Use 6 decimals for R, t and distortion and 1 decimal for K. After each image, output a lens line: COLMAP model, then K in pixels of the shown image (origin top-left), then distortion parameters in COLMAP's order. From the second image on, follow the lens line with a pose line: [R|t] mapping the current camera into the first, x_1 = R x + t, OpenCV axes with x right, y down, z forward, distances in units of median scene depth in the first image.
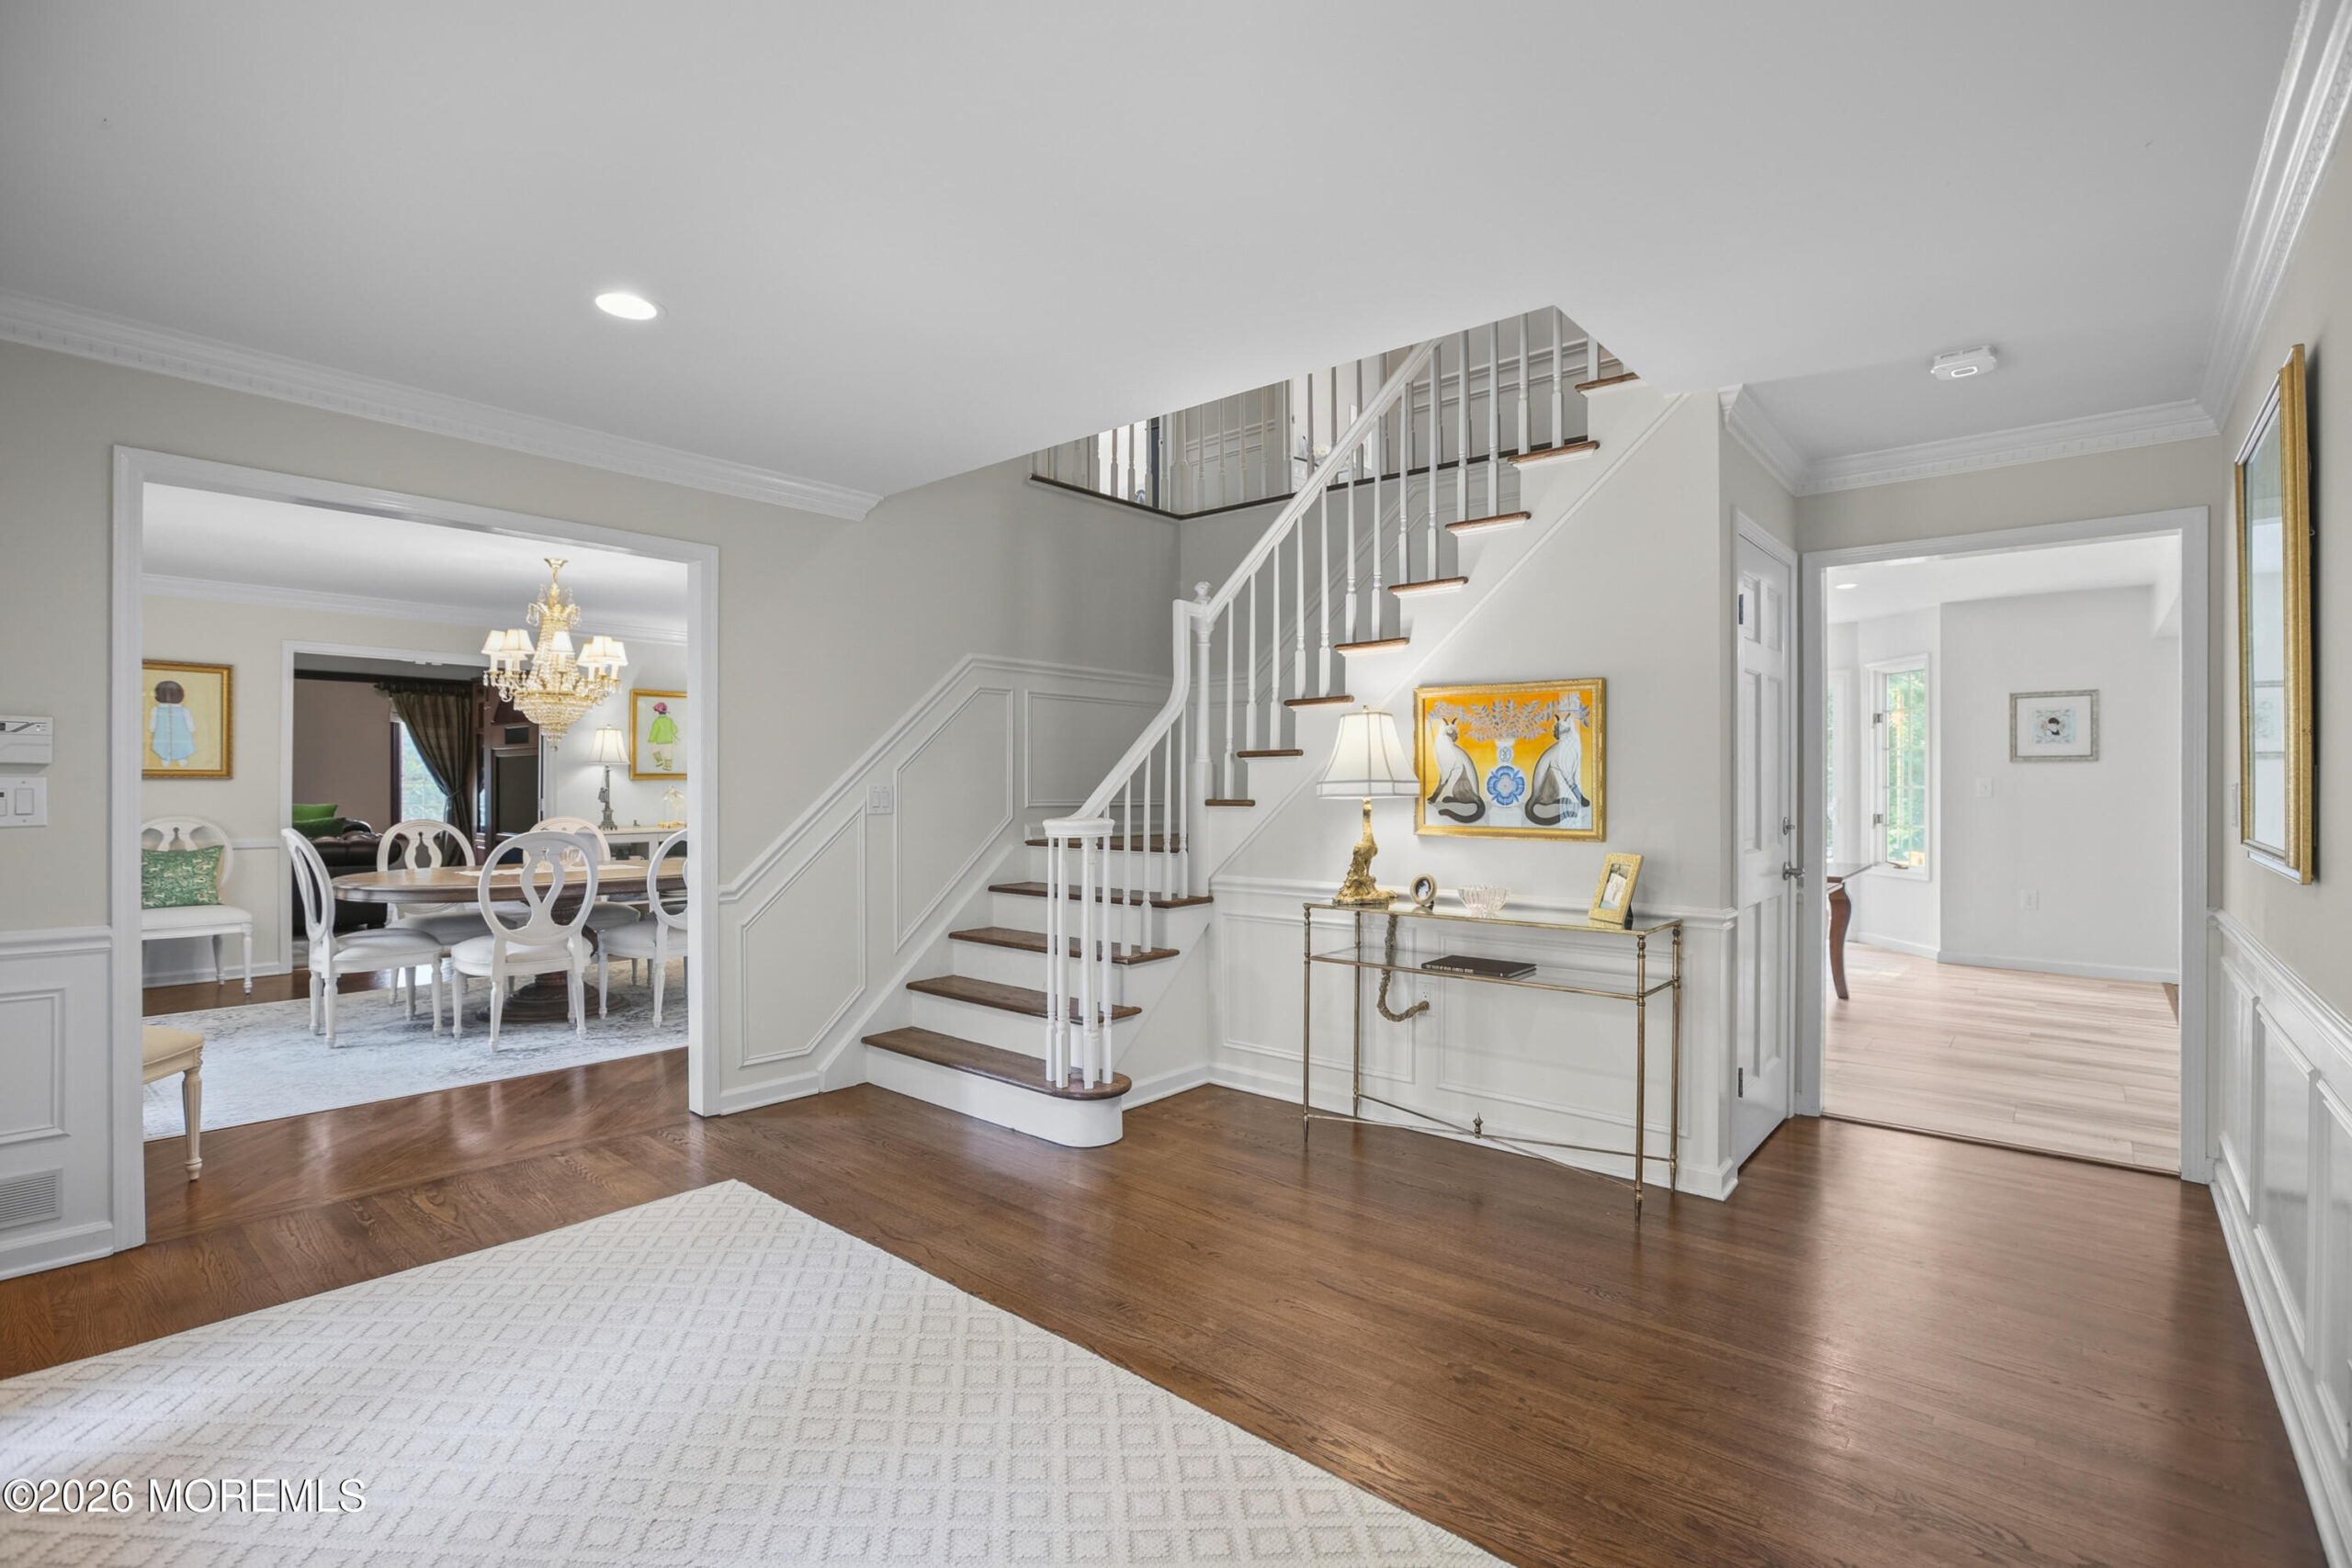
lens RADIAL K [[1088.5, 0, 1165.4], [0, 1088.5, 785.6], [0, 0, 1]] dist [-0.039089, 0.010605]
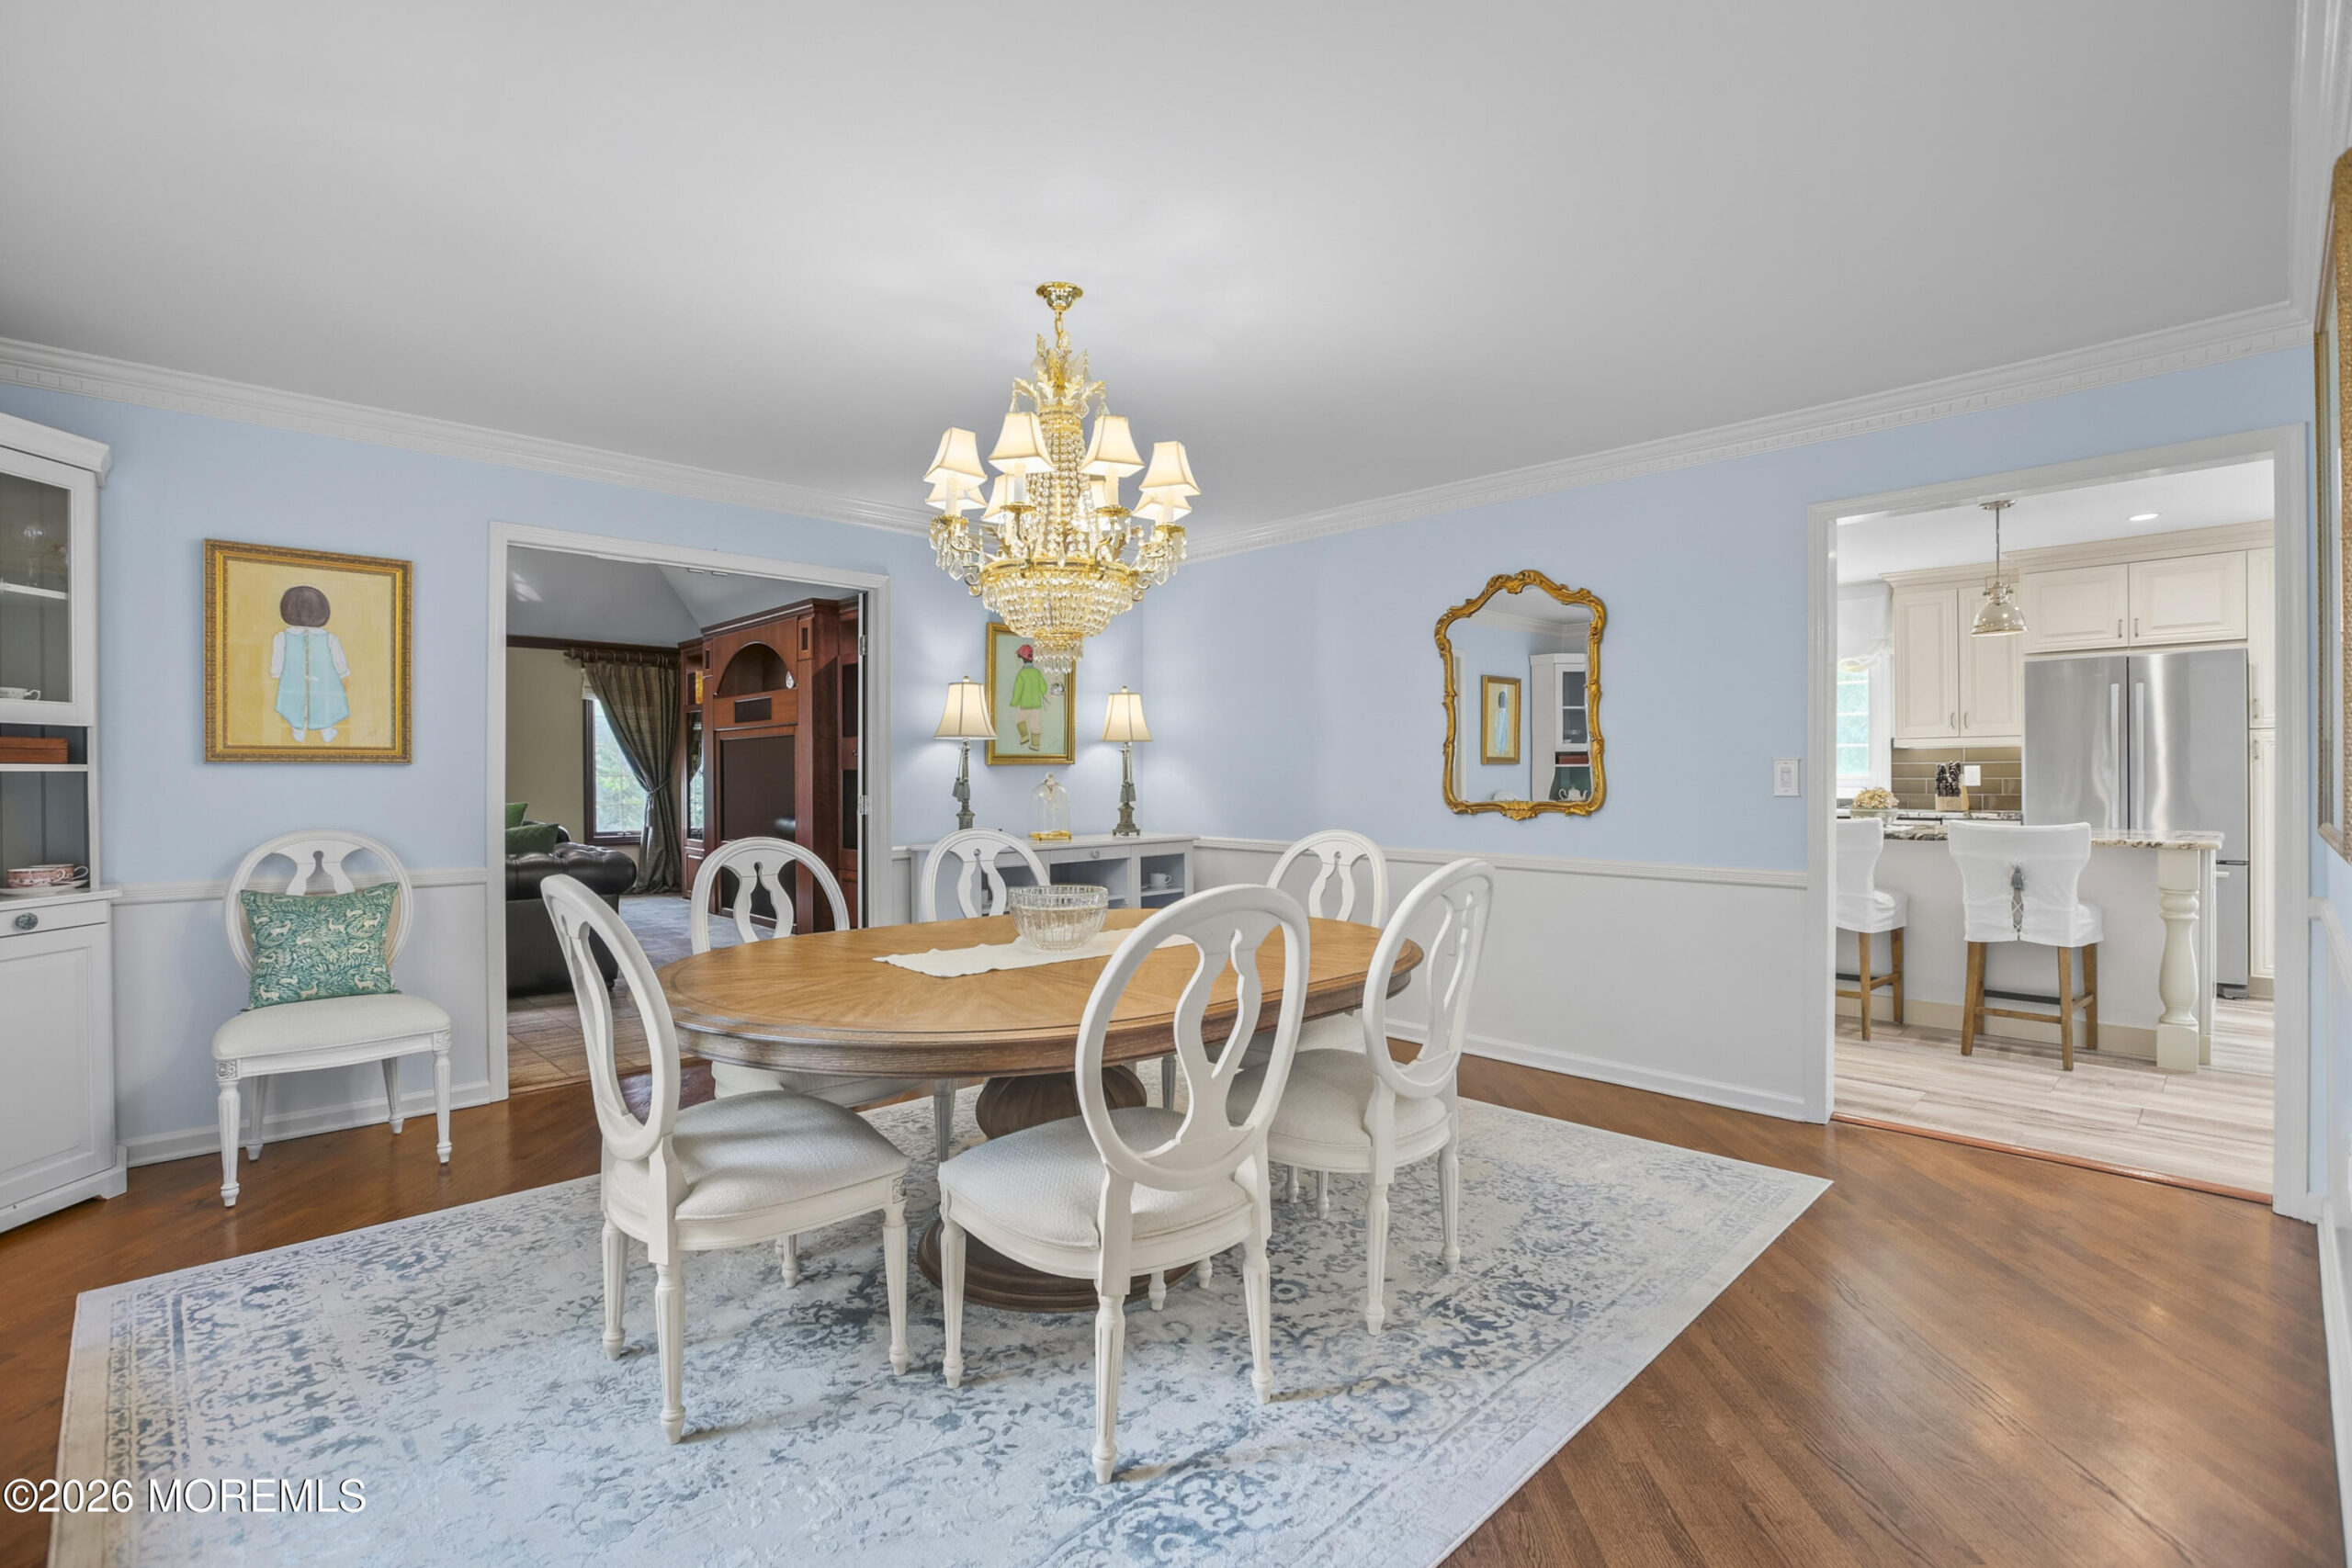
lens RADIAL K [[1088.5, 0, 1160.3], [0, 1088.5, 780.7], [0, 0, 1]] dist [-0.039089, 0.010605]
pose [[0.995283, -0.006104, -0.096825, -0.430385], [0.006389, 0.999976, 0.002634, 0.003863], [0.096807, -0.003240, 0.995298, 0.476424]]
